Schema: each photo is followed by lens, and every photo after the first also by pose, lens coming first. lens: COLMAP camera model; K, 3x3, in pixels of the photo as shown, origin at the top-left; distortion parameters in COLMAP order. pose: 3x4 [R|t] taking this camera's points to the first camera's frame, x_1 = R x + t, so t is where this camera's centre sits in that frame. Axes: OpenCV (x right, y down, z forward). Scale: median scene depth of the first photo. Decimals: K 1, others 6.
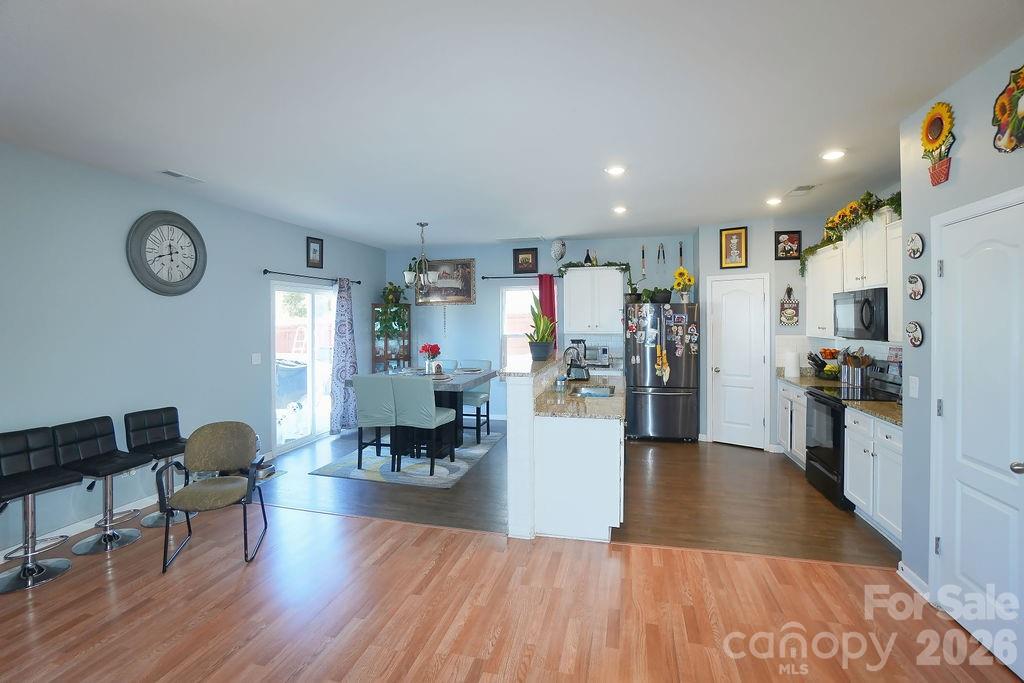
lens RADIAL K [[461.9, 0, 504.1], [0, 461.9, 321.6], [0, 0, 1]] dist [-0.067170, 0.021112]
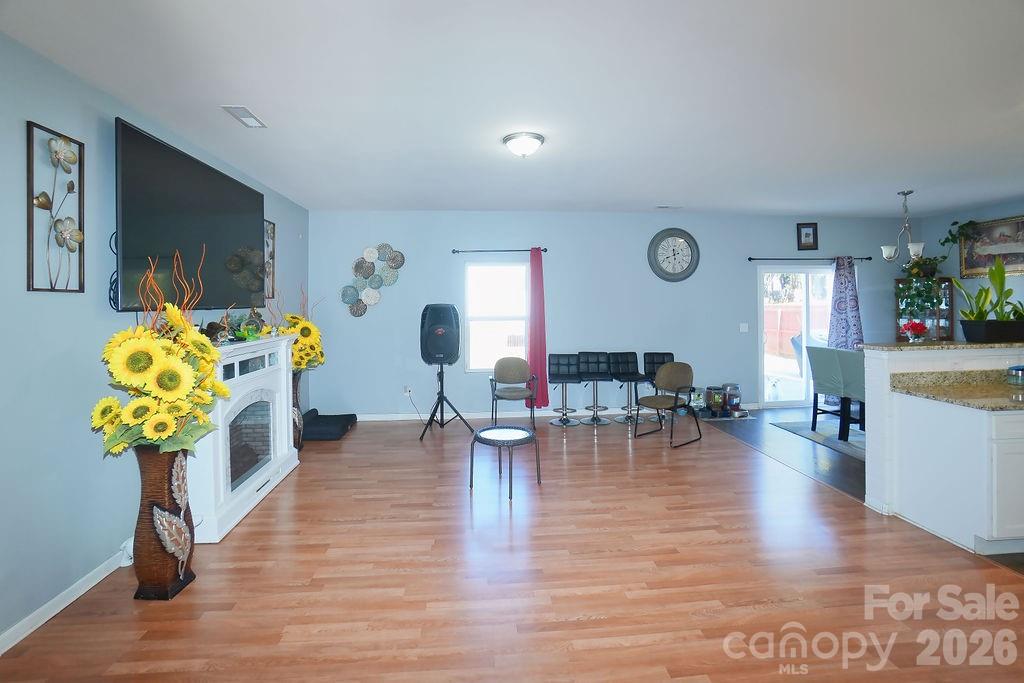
lens RADIAL K [[468.9, 0, 504.9], [0, 468.9, 303.1], [0, 0, 1]] dist [-0.067529, 0.022857]
pose [[0.325694, 0.003286, -0.945470, 0.412188], [0.002941, 0.999986, 0.004488, 0.004416], [0.945471, -0.004242, 0.325680, -0.058512]]
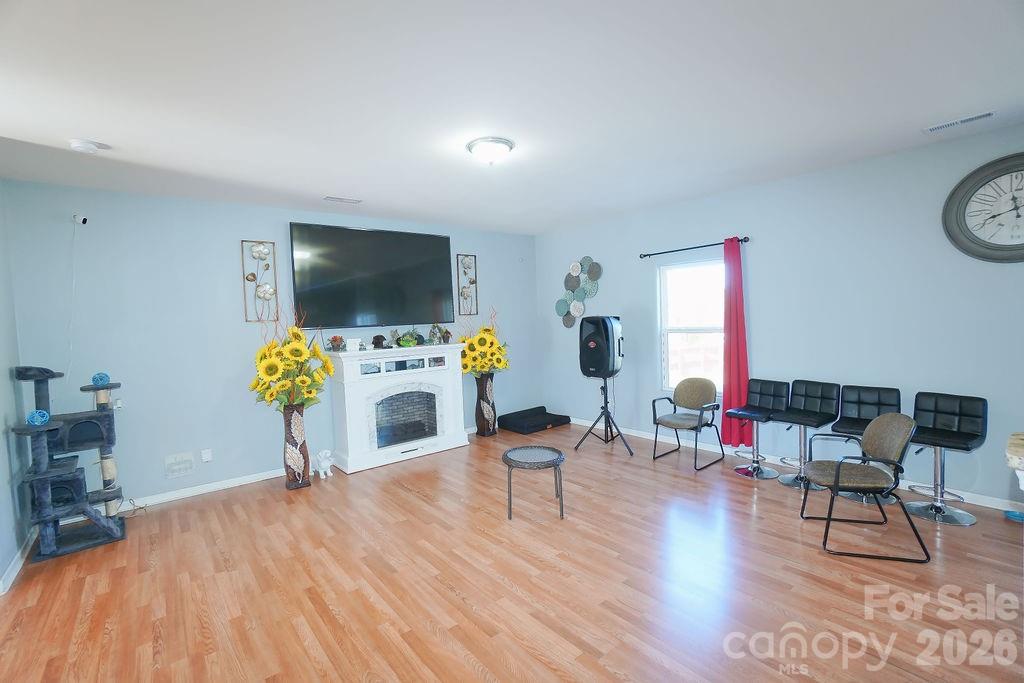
lens RADIAL K [[455.6, 0, 507.6], [0, 455.6, 339.6], [0, 0, 1]] dist [-0.060955, 0.024146]
pose [[-0.591883, 0.067582, -0.803186, 0.291112], [0.039228, 0.997713, 0.055042, 0.000575], [0.805069, 0.001071, -0.593181, 0.513271]]
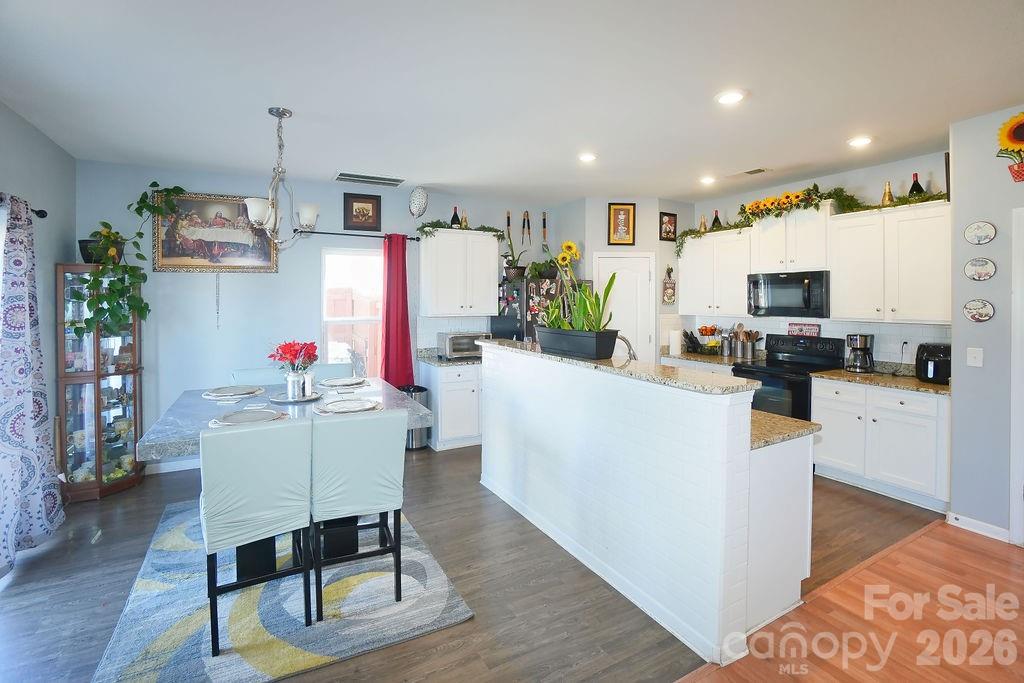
lens RADIAL K [[468.9, 0, 504.9], [0, 468.9, 303.1], [0, 0, 1]] dist [-0.067529, 0.022857]
pose [[0.735059, -0.000478, 0.678003, -0.336993], [0.000759, 1.000000, -0.000117, 0.004399], [-0.678003, 0.000600, 0.735059, 0.440972]]
